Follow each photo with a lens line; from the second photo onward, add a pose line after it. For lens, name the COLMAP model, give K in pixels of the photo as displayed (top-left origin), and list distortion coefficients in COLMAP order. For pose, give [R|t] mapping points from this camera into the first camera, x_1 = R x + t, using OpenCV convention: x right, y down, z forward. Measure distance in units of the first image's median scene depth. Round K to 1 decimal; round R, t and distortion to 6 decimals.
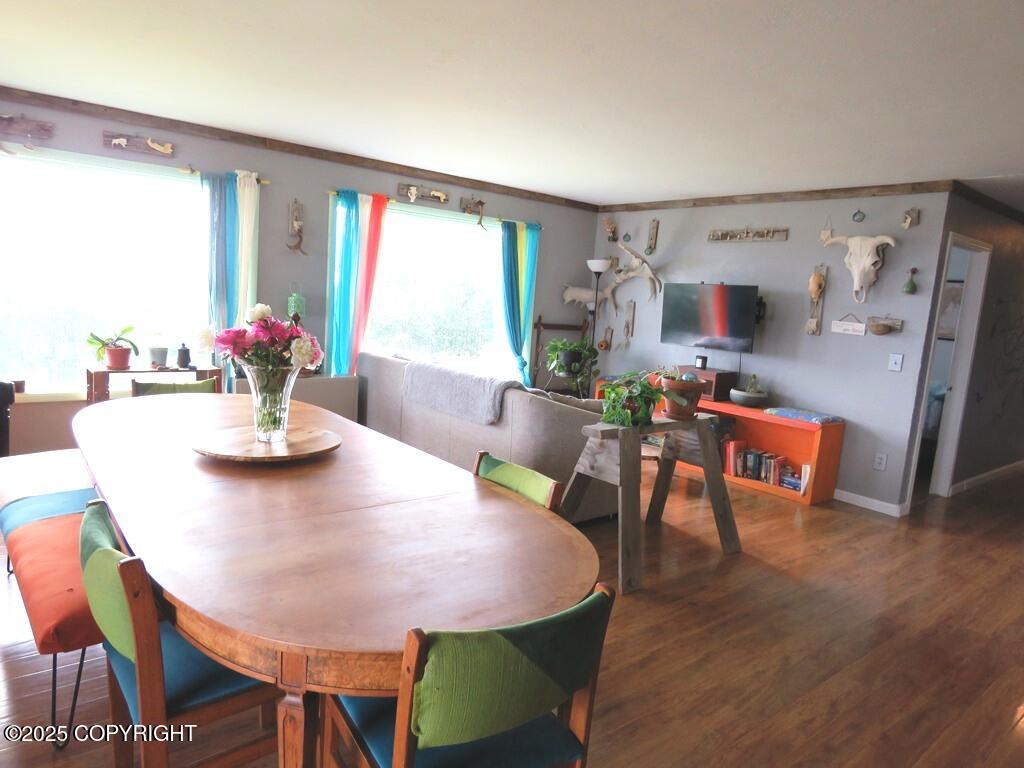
lens RADIAL K [[646.7, 0, 506.1], [0, 646.7, 379.0], [0, 0, 1]] dist [-0.004449, -0.005960]
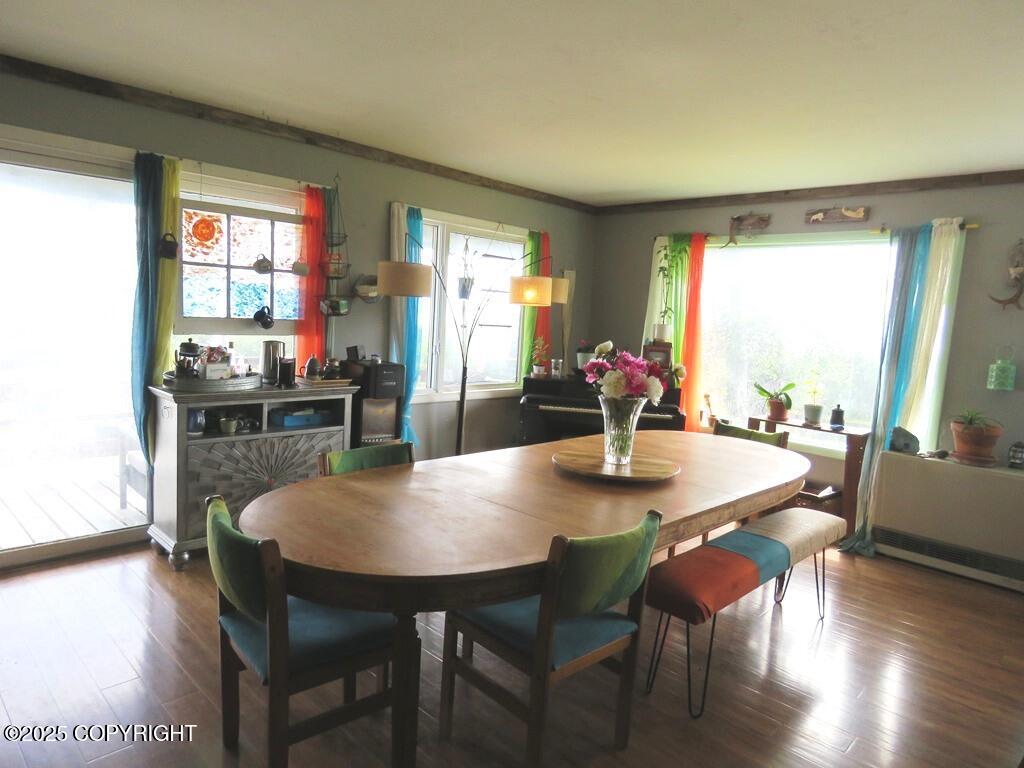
lens RADIAL K [[646.7, 0, 511.9], [0, 646.7, 384.0], [0, 0, 1]] dist [-0.004449, -0.005960]
pose [[0.131337, 0.042913, -0.990409, 0.347059], [-0.183486, 0.982853, 0.018254, -0.010408], [0.974209, 0.179329, 0.136958, 0.315688]]
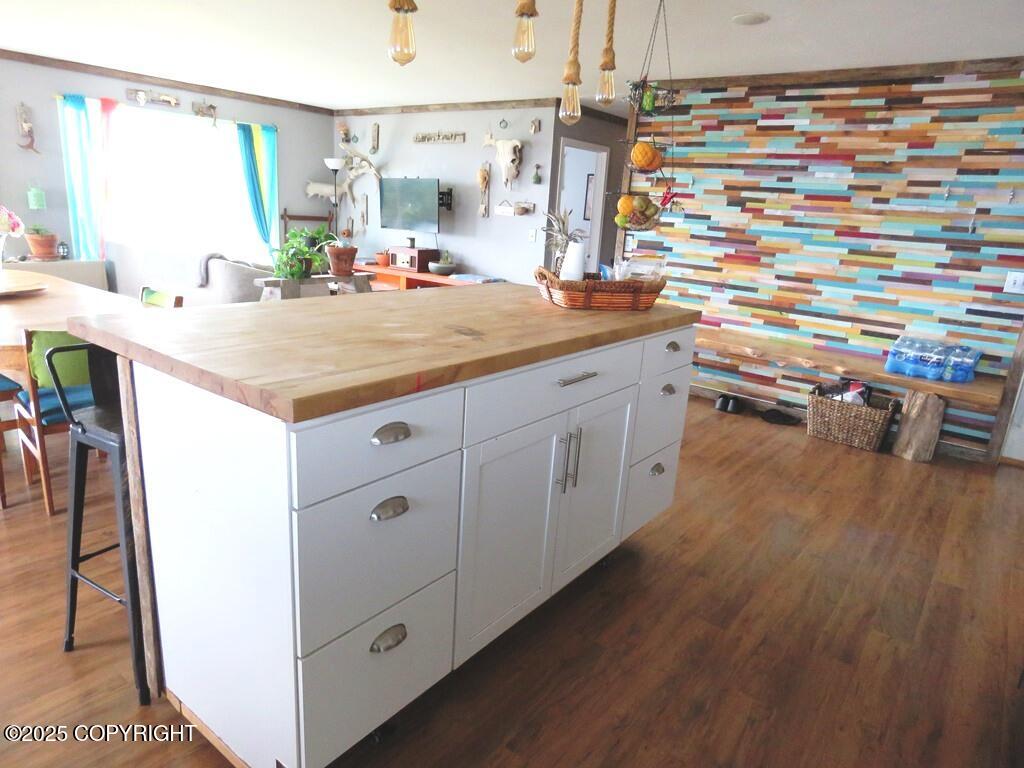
lens RADIAL K [[646.7, 0, 507.1], [0, 646.7, 380.6], [0, 0, 1]] dist [-0.004449, -0.005960]
pose [[0.973157, -0.072510, 0.218421, 0.210379], [0.040072, 0.987959, 0.149438, 0.065670], [-0.226627, -0.136674, 0.964345, -0.328871]]
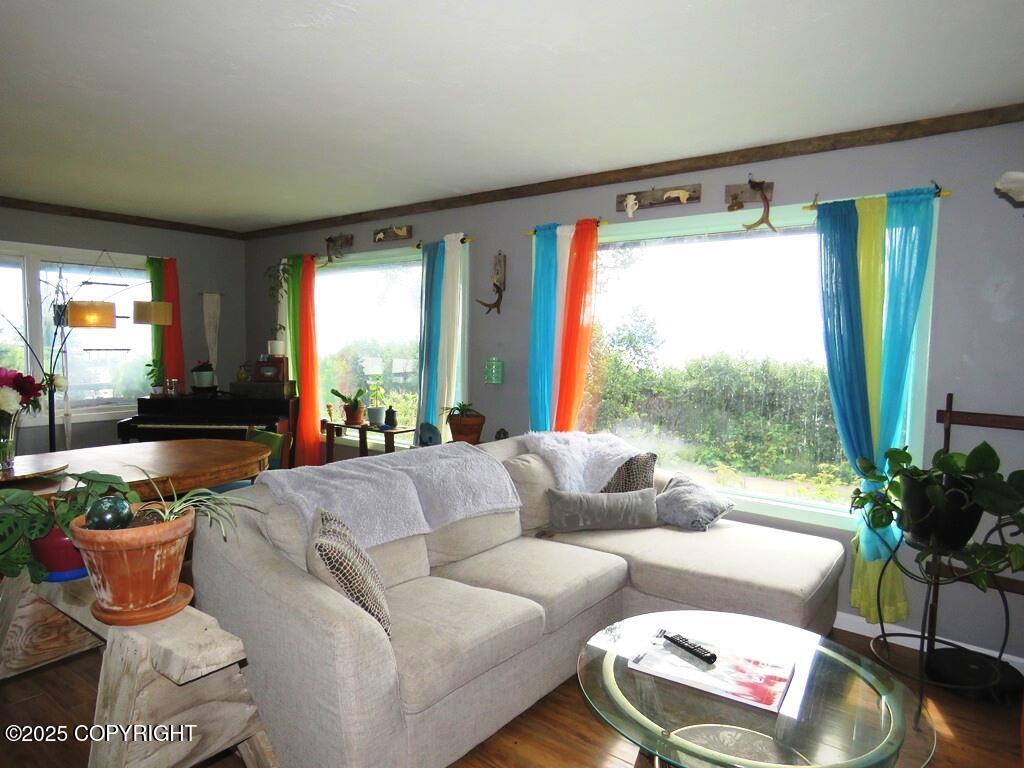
lens RADIAL K [[646.7, 0, 509.3], [0, 646.7, 385.5], [0, 0, 1]] dist [-0.004449, -0.005960]
pose [[0.242384, -0.002849, -0.970176, 0.502066], [-0.128208, 0.991132, -0.034941, -0.065095], [0.961672, 0.132854, 0.239869, 0.786163]]
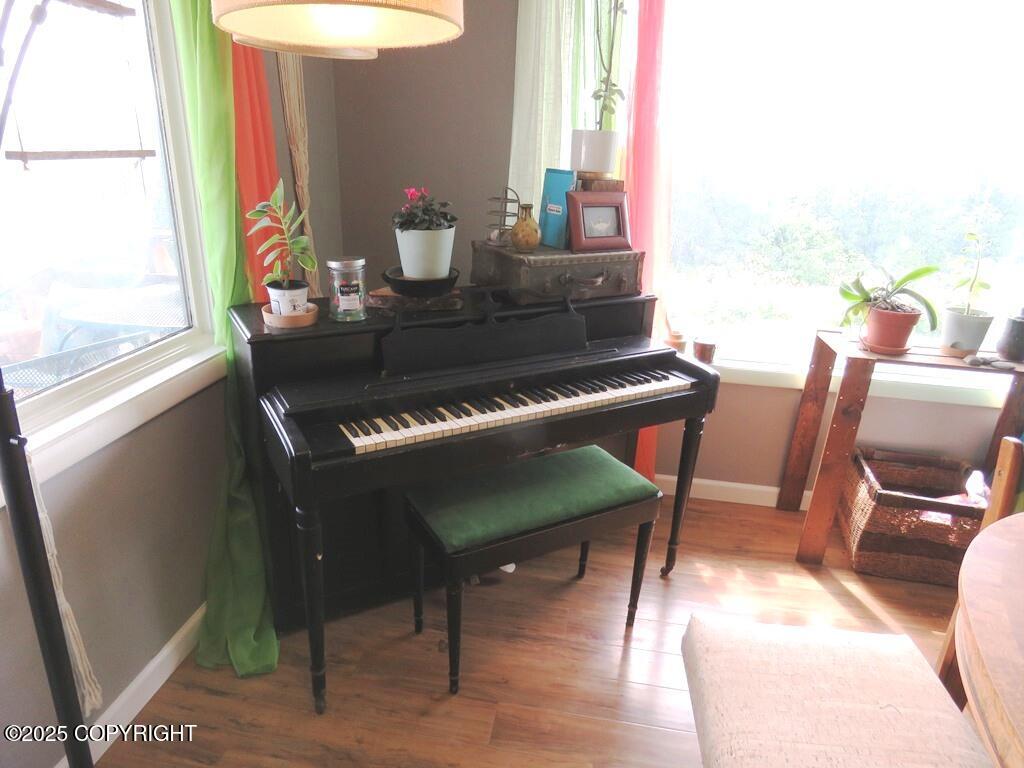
lens RADIAL K [[646.7, 0, 506.1], [0, 646.7, 387.7], [0, 0, 1]] dist [-0.004449, -0.005960]
pose [[0.669644, 0.215204, -0.710820, -0.346993], [-0.084758, 0.972989, 0.214728, -0.055394], [0.737830, -0.083544, 0.669796, 0.357203]]
